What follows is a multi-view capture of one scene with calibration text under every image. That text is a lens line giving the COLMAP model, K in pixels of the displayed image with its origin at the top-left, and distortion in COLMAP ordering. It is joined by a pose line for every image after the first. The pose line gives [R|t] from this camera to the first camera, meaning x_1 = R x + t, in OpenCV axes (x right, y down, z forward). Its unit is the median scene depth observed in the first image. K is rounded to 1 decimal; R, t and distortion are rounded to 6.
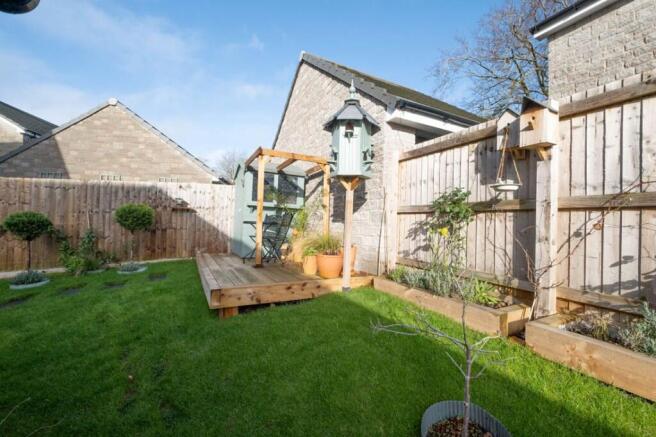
lens RADIAL K [[283.6, 0, 328.0], [0, 283.6, 218.5], [0, 0, 1]] dist [-0.003479, -0.000187]
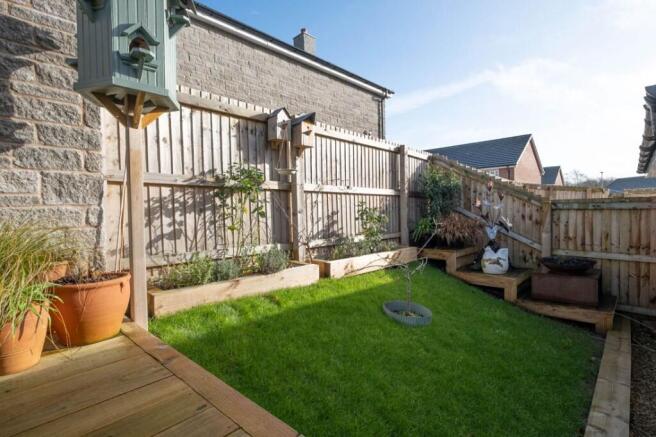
lens RADIAL K [[326.8, 0, 328.0], [0, 326.8, 218.5], [0, 0, 1]] dist [0.000216, 0.000031]
pose [[-0.338811, -0.045394, 0.939759, -0.605210], [-0.008320, 0.998941, 0.045253, 0.023486], [-0.940818, 0.007513, -0.338830, 0.994362]]
